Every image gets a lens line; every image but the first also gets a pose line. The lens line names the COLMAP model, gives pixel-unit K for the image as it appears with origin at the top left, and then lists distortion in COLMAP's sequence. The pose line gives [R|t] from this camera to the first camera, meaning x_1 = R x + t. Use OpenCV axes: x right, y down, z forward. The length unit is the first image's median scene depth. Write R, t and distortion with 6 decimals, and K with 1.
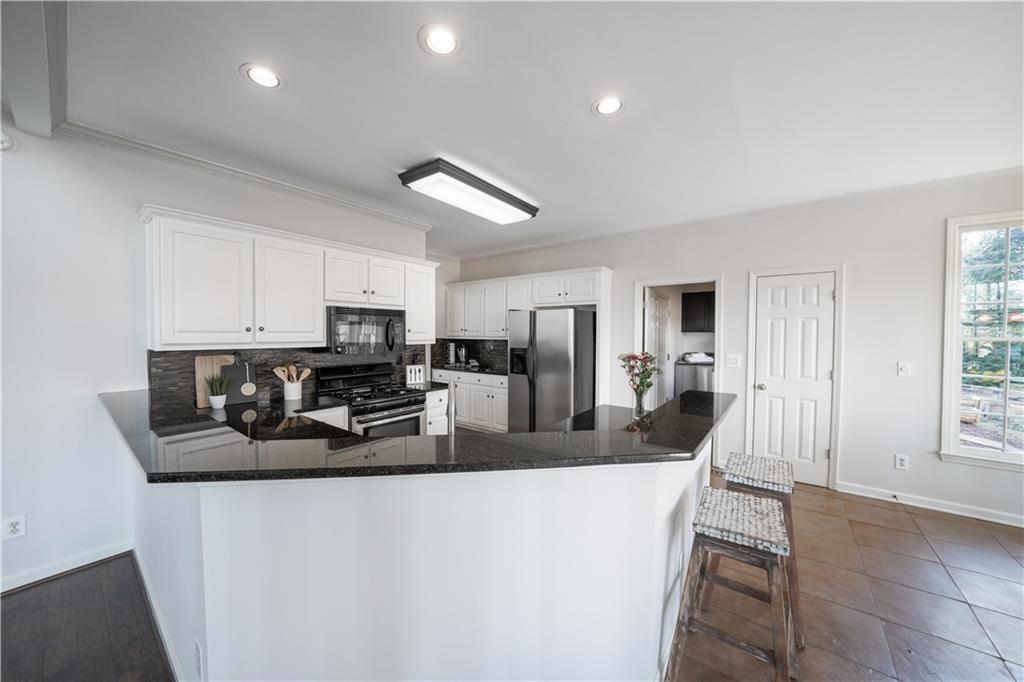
lens RADIAL K [[351.1, 0, 512.0], [0, 351.1, 341.0], [0, 0, 1]] dist [-0.000855, -0.000095]
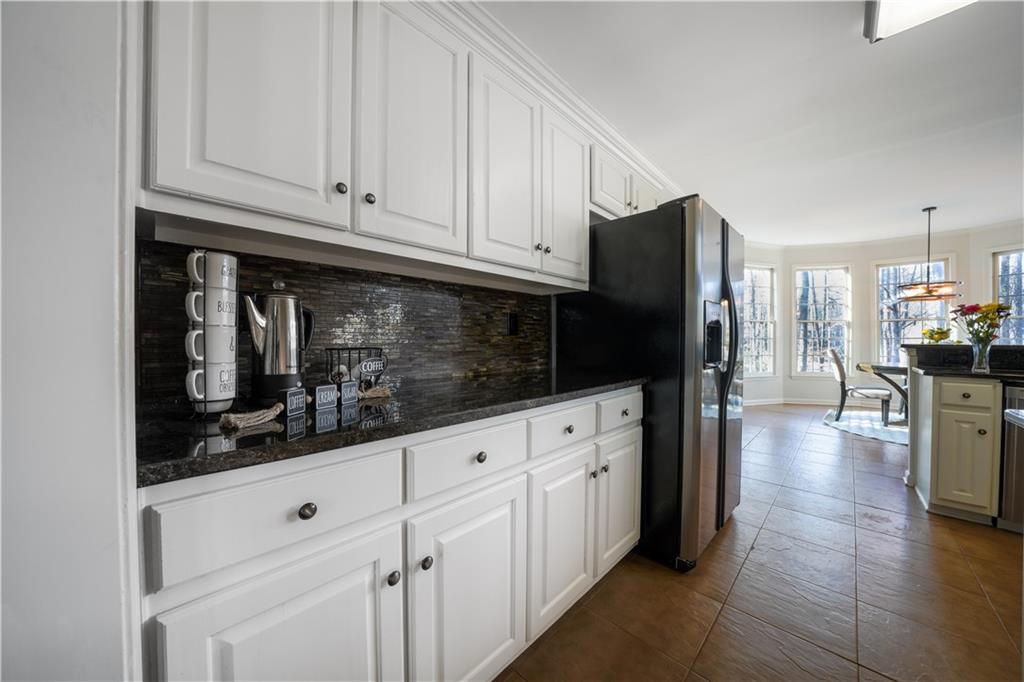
lens RADIAL K [[351.1, 0, 512.0], [0, 351.1, 341.0], [0, 0, 1]] dist [-0.000855, -0.000095]
pose [[0.124886, -0.011782, 0.992101, -0.467376], [0.021333, 0.999730, 0.009187, 0.063396], [-0.991942, 0.020017, 0.125103, 1.355115]]
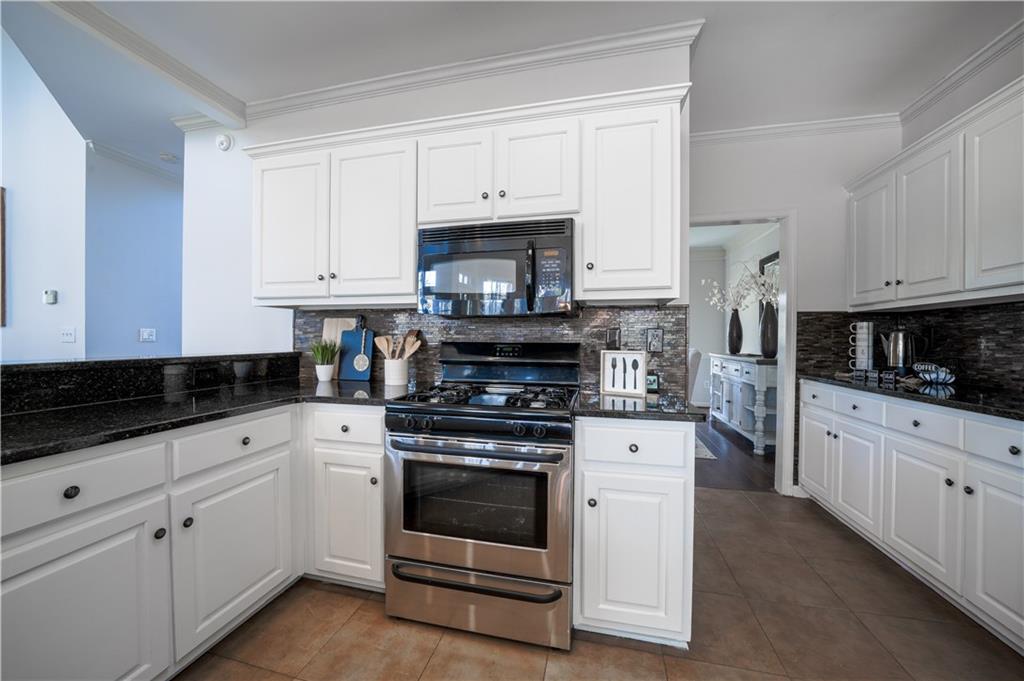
lens RADIAL K [[370.1, 0, 512.0], [0, 370.1, 340.5], [0, 0, 1]] dist [-0.017632, 0.000018]
pose [[0.404970, -0.002169, -0.914327, 0.076703], [-0.023355, 0.999646, -0.012716, 0.065628], [0.914032, 0.026504, 0.404776, 0.700214]]
